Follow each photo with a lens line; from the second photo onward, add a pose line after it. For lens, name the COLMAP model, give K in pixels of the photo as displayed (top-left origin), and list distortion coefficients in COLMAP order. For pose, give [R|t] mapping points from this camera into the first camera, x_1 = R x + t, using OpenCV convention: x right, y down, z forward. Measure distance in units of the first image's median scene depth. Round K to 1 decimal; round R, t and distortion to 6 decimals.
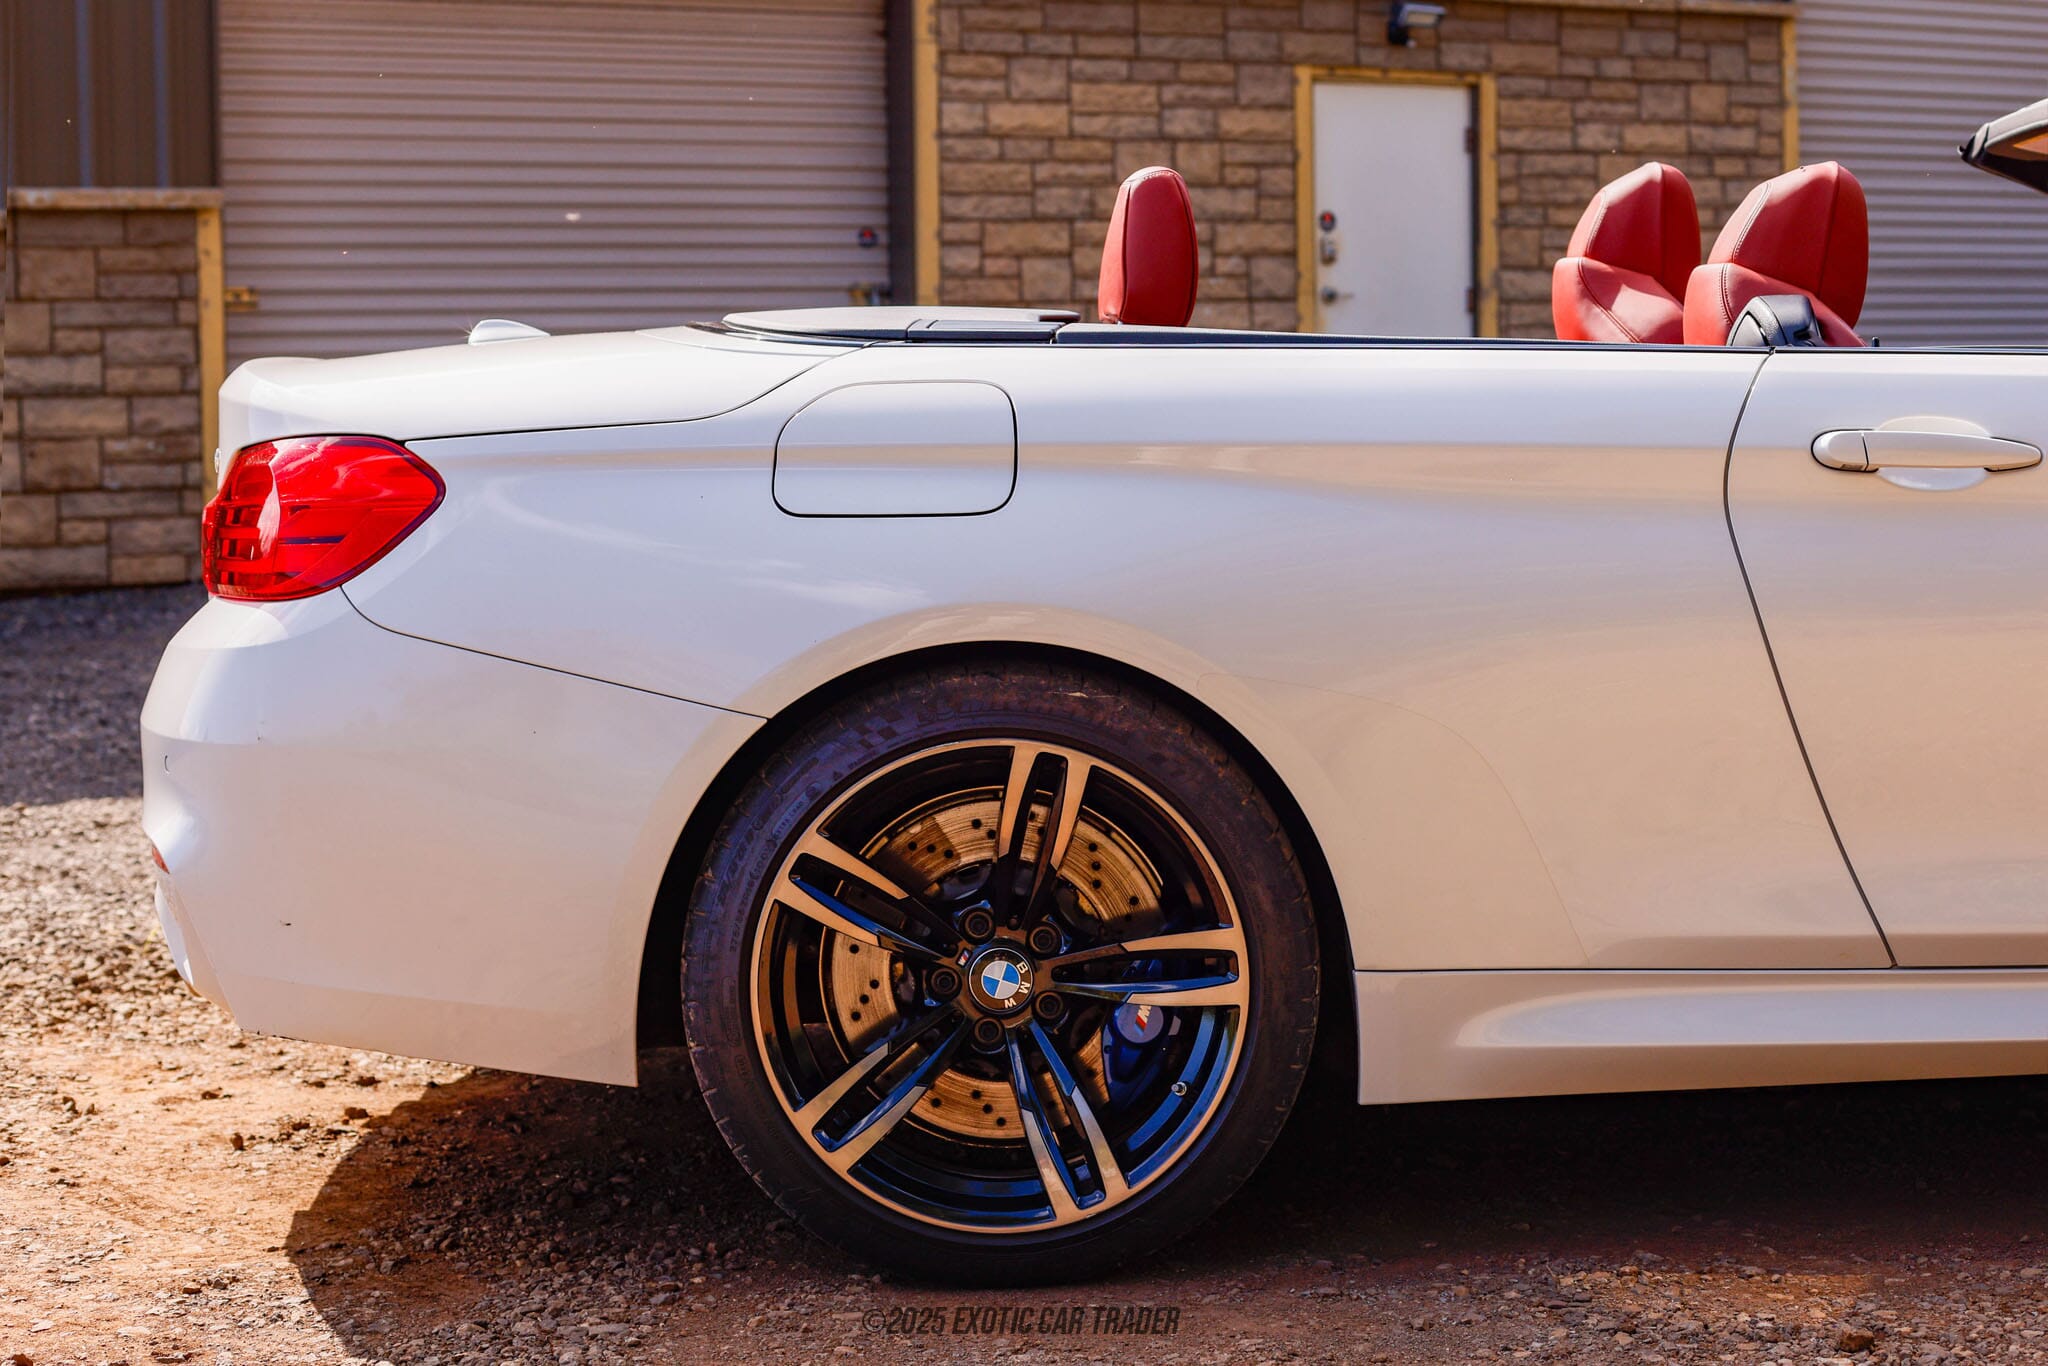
lens RADIAL K [[3606.0, 0, 1024.0], [0, 3606.0, 683.0], [0, 0, 1]] dist [-0.117794, 0.034922]
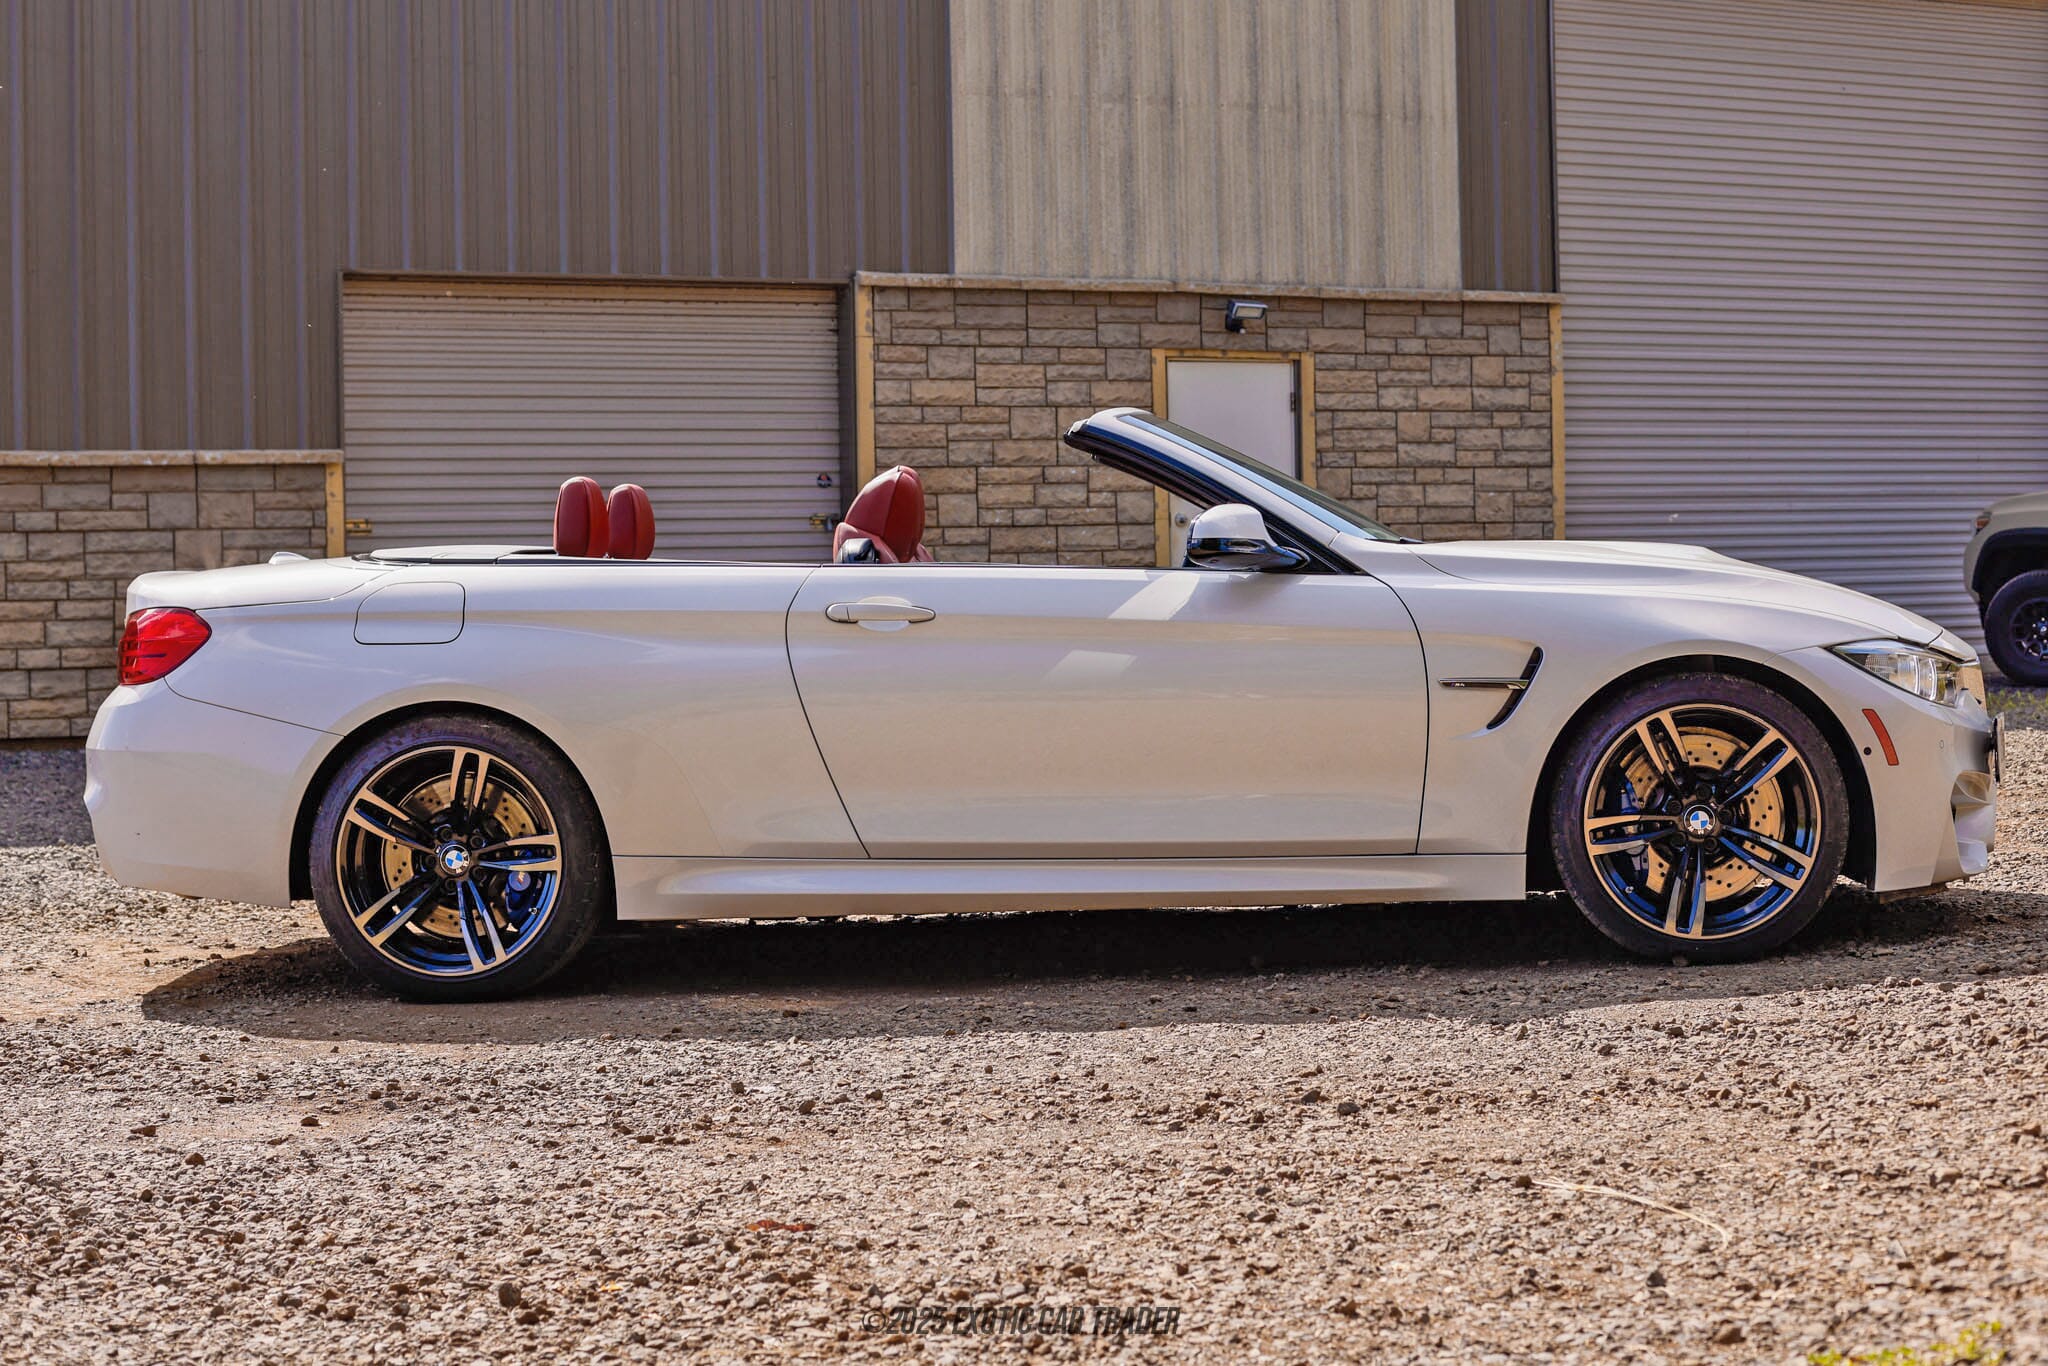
lens RADIAL K [[3606.0, 0, 1024.0], [0, 3606.0, 683.0], [0, 0, 1]] dist [-0.117794, 0.034922]
pose [[0.994888, 0.000431, -0.100984, 0.167809], [-0.006258, 0.998332, -0.057398, 0.030038], [0.100791, 0.057736, 0.993231, -0.336852]]
